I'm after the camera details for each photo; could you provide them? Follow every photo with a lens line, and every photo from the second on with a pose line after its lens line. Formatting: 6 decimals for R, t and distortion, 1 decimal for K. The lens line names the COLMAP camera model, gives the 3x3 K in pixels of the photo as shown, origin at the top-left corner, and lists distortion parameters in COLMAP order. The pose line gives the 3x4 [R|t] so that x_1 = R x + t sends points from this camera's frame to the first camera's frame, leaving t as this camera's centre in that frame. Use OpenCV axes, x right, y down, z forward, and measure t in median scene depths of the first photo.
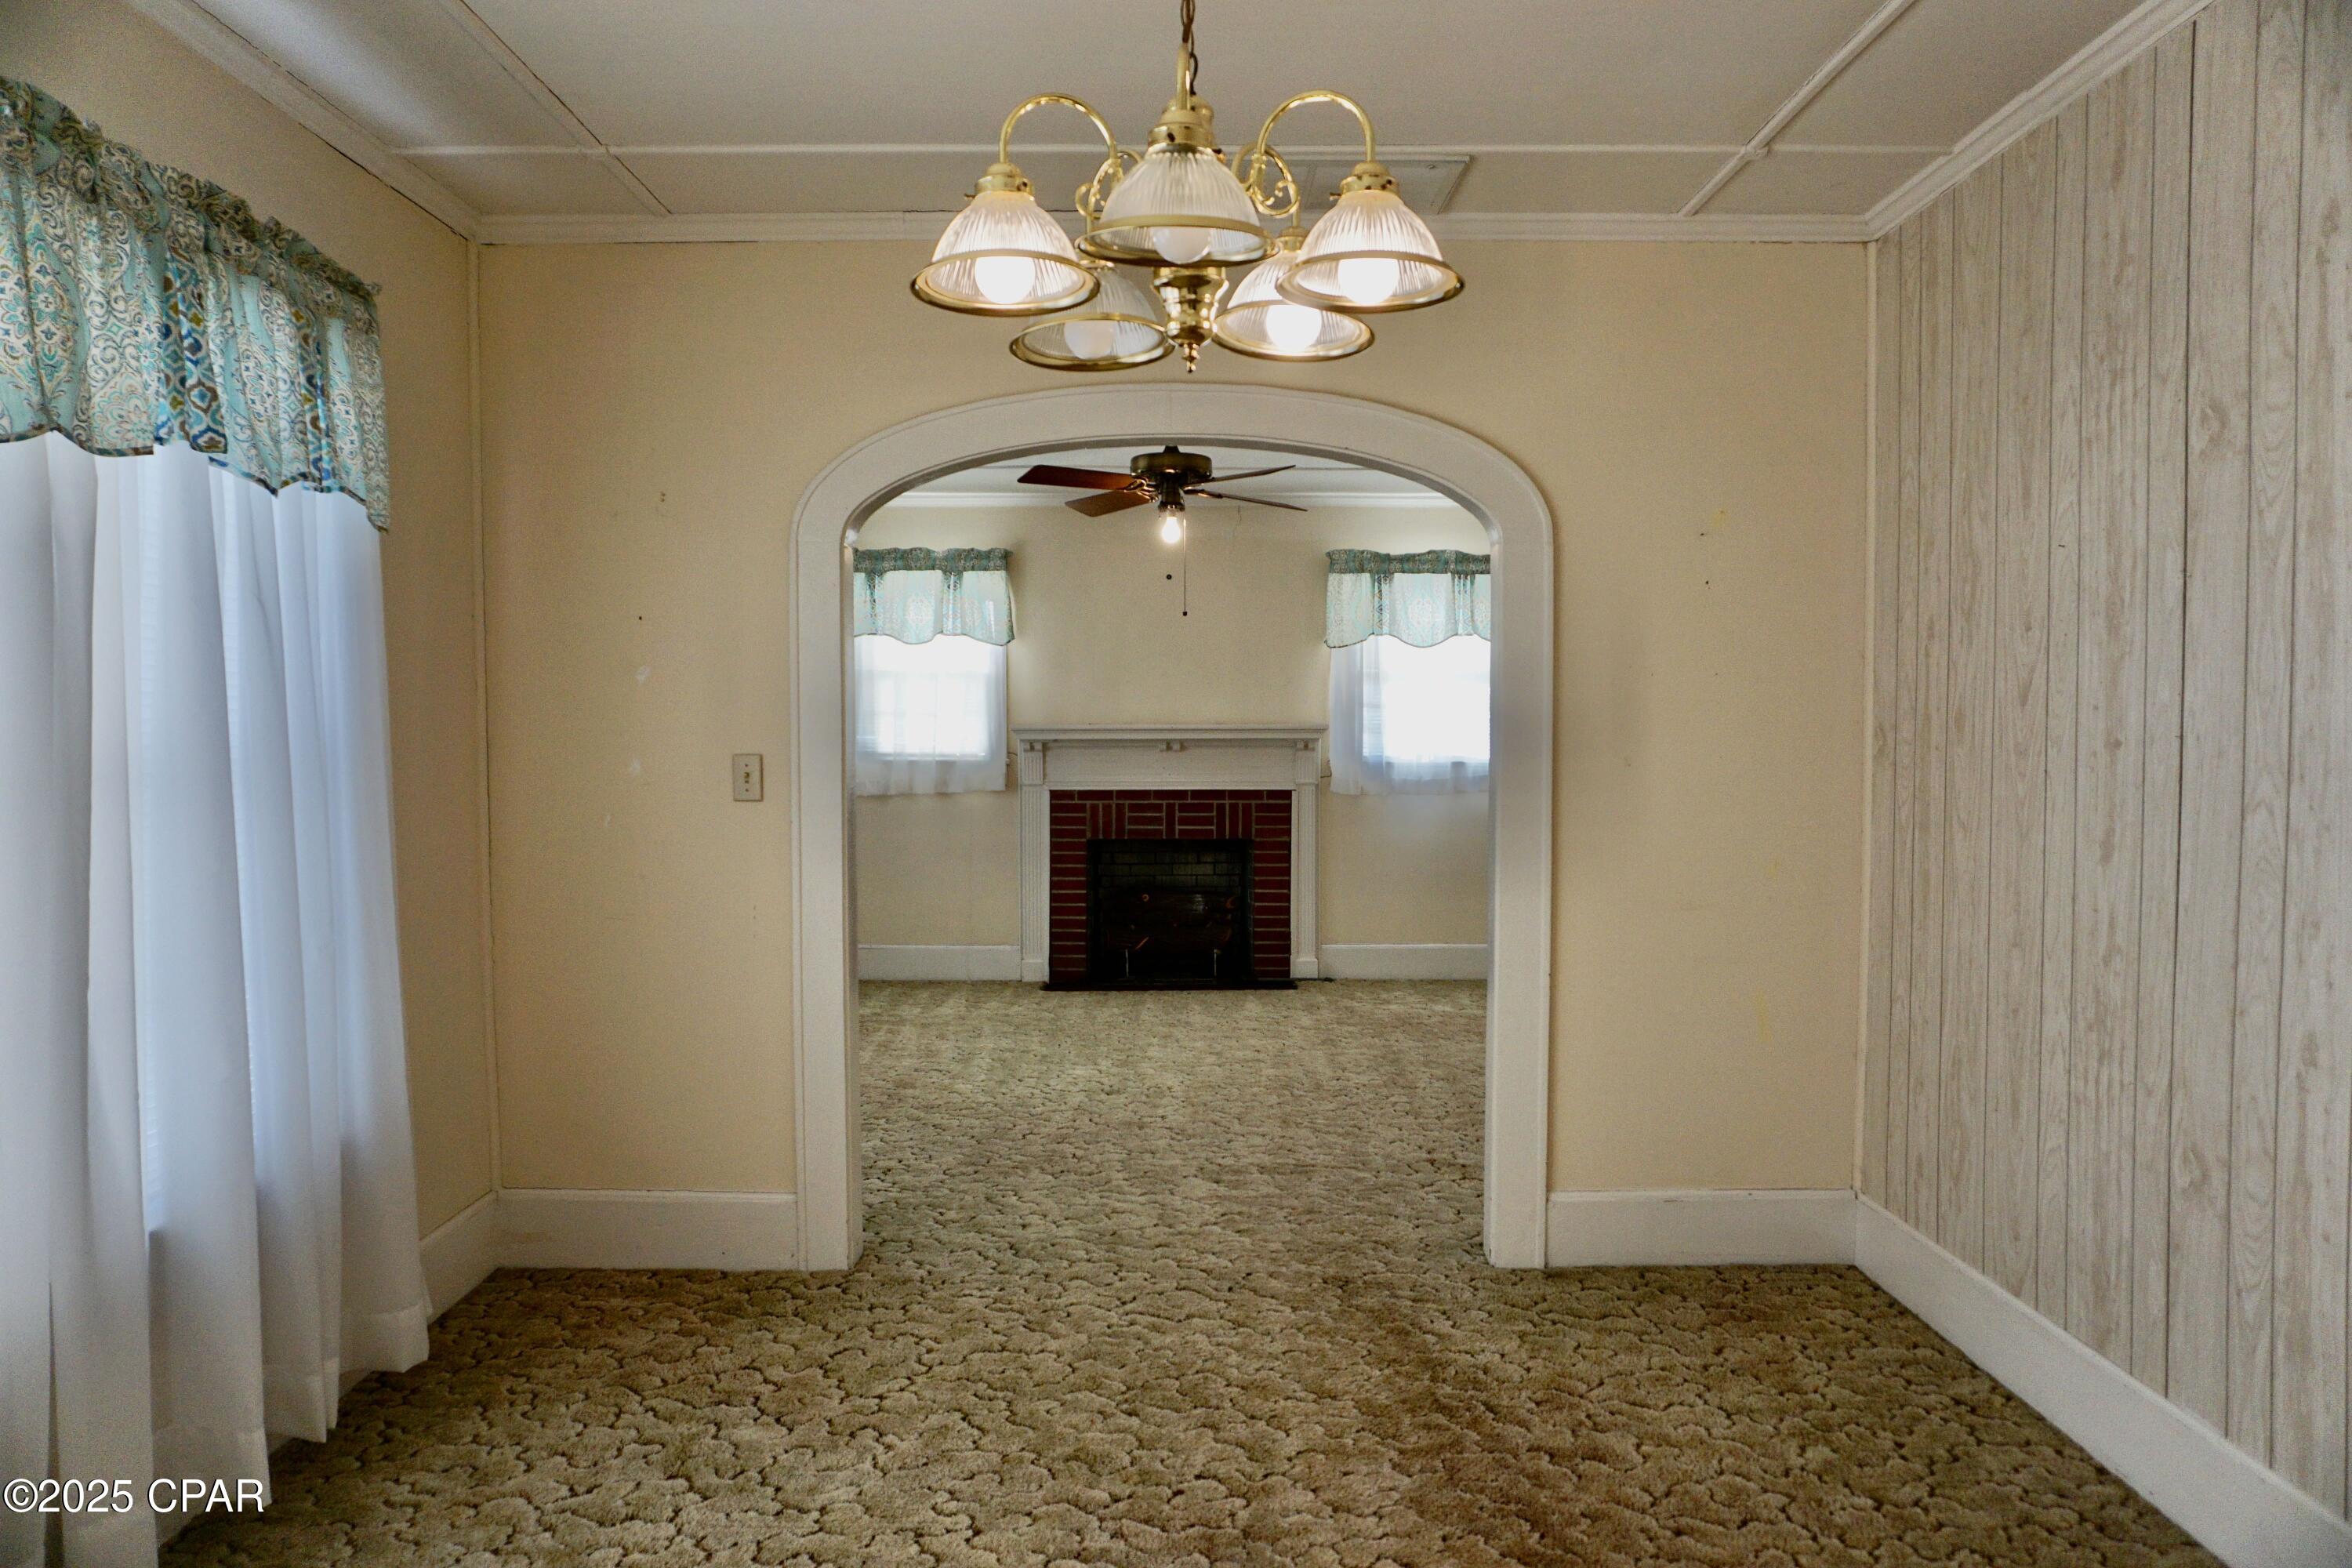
lens RADIAL K [[1593.5, 0, 1176.6], [0, 1593.5, 788.8], [0, 0, 1]] dist [0.004415, 0.007942]
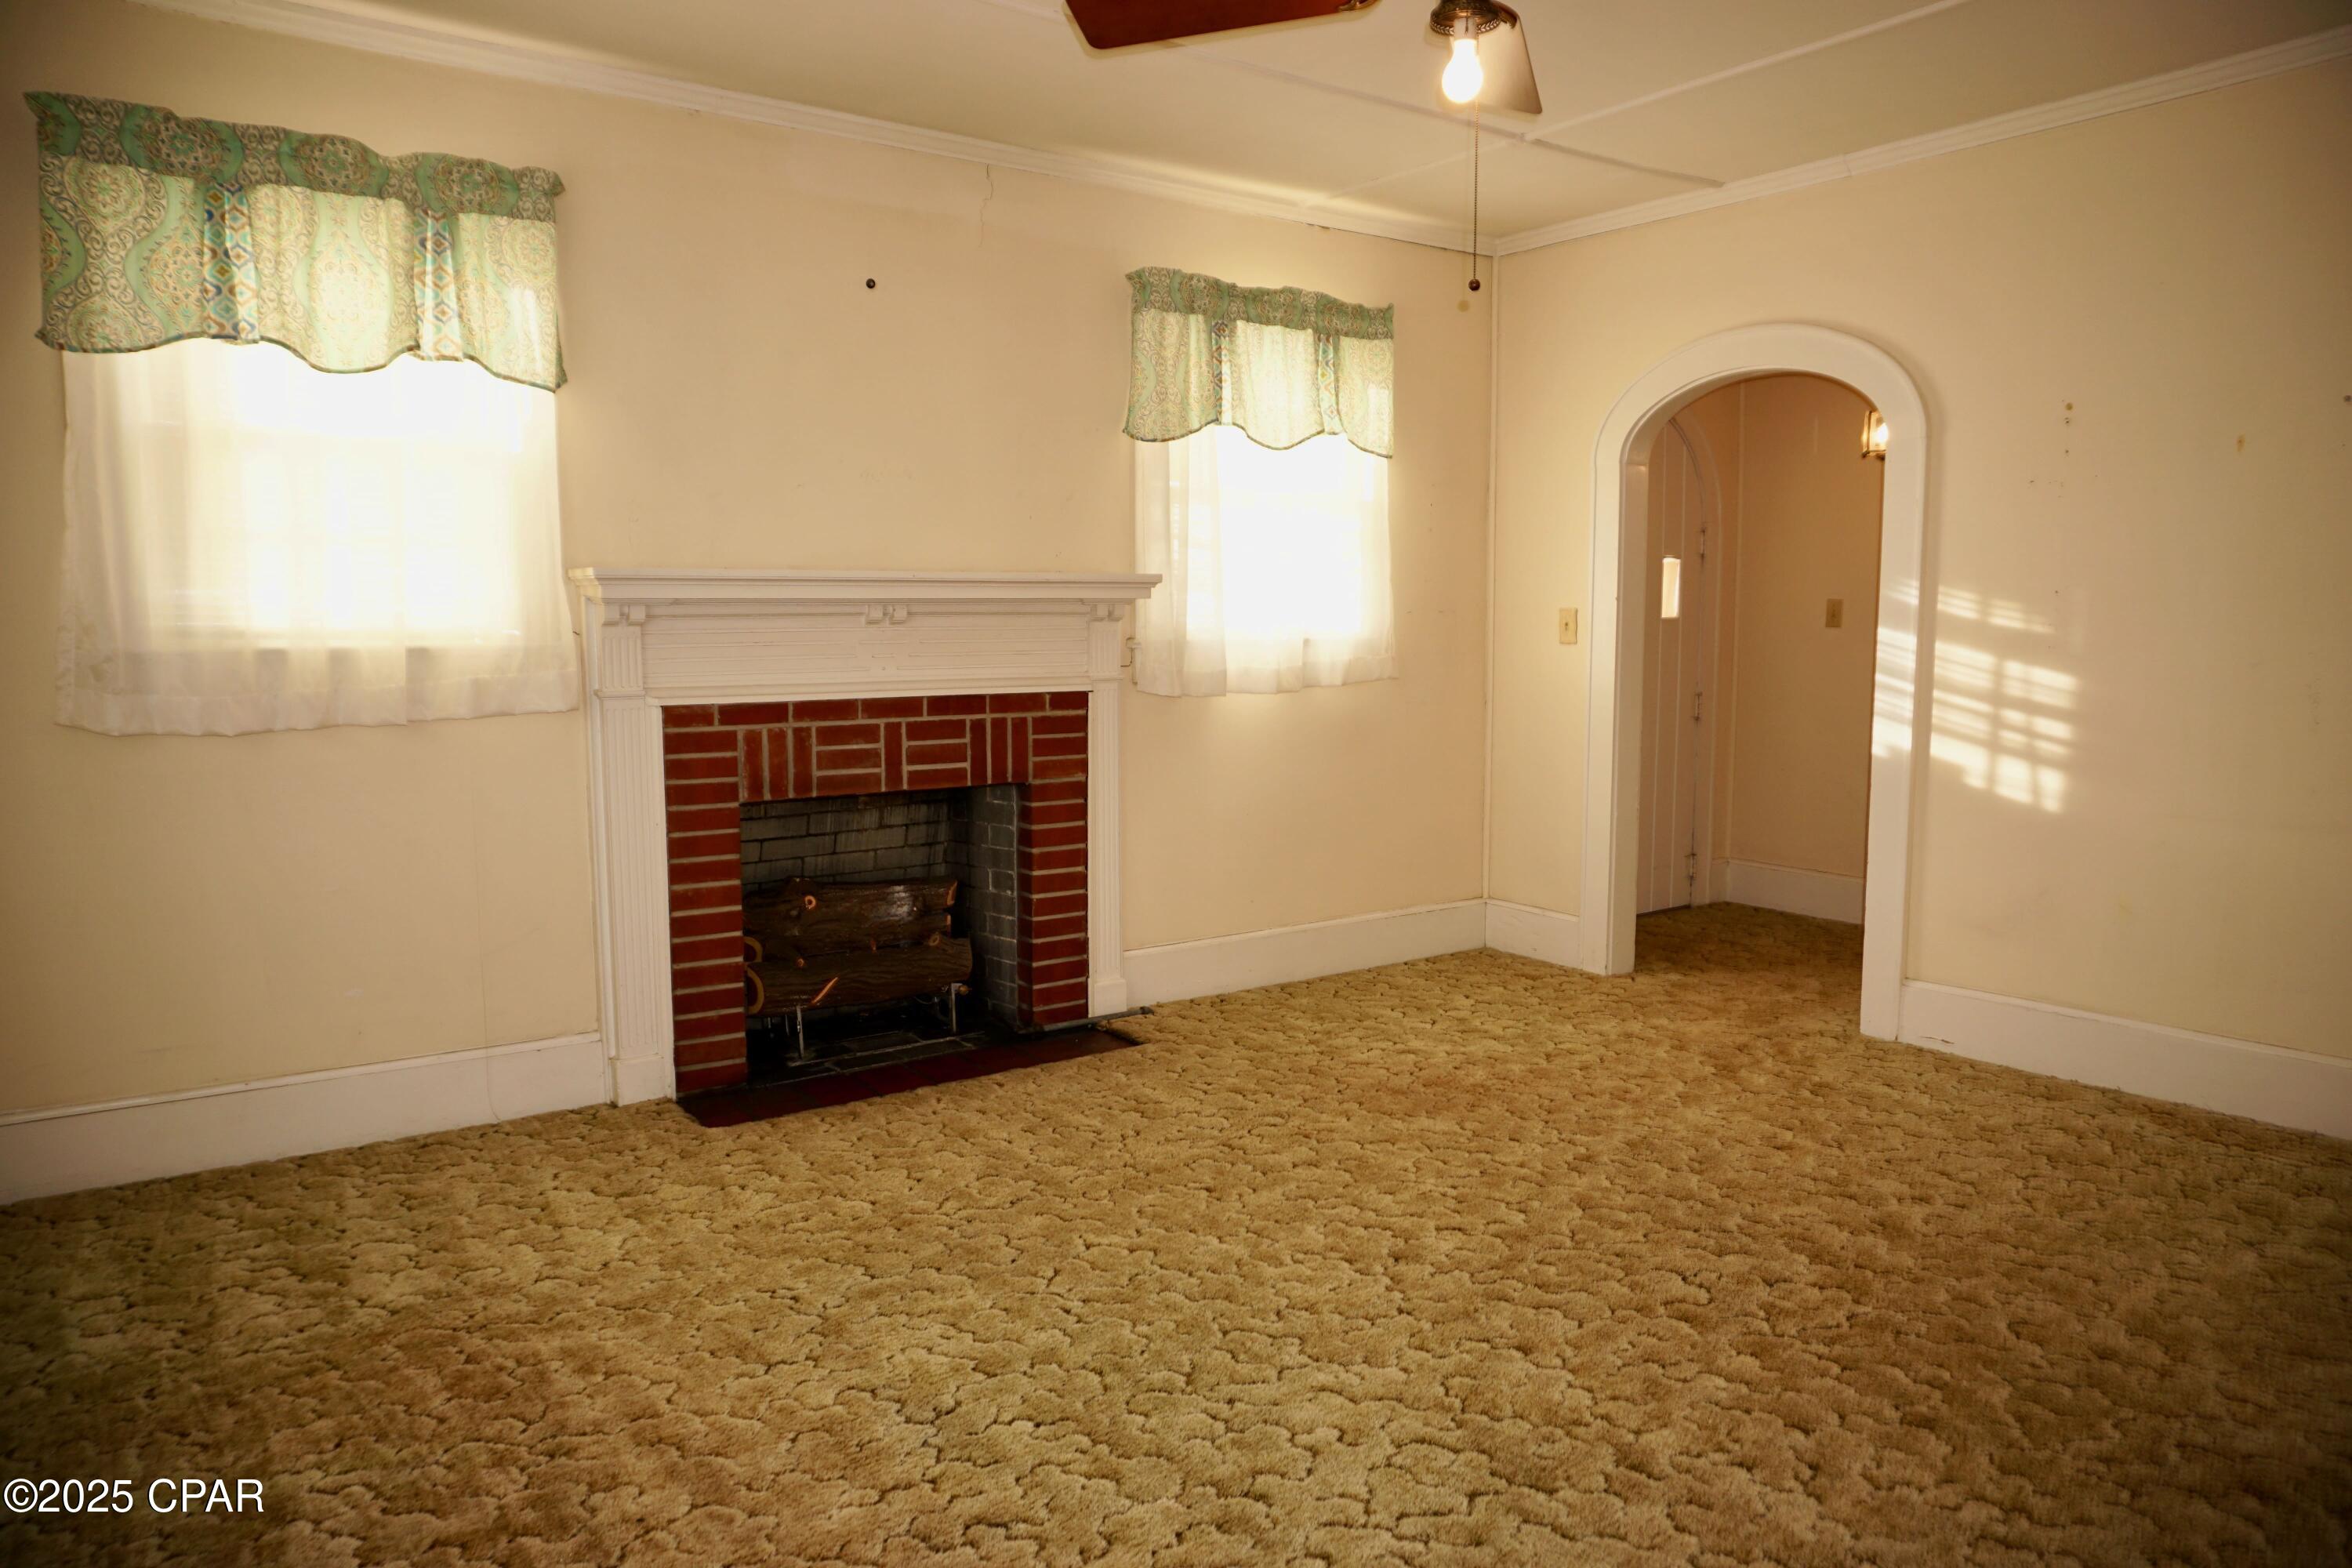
lens RADIAL K [[1593.5, 0, 1175.3], [0, 1593.5, 777.3], [0, 0, 1]] dist [0.004415, 0.007942]
pose [[0.822171, -0.059584, 0.566113, -0.226025], [0.024961, 0.997324, 0.068719, -0.007049], [-0.568693, -0.042368, 0.821458, 0.514348]]
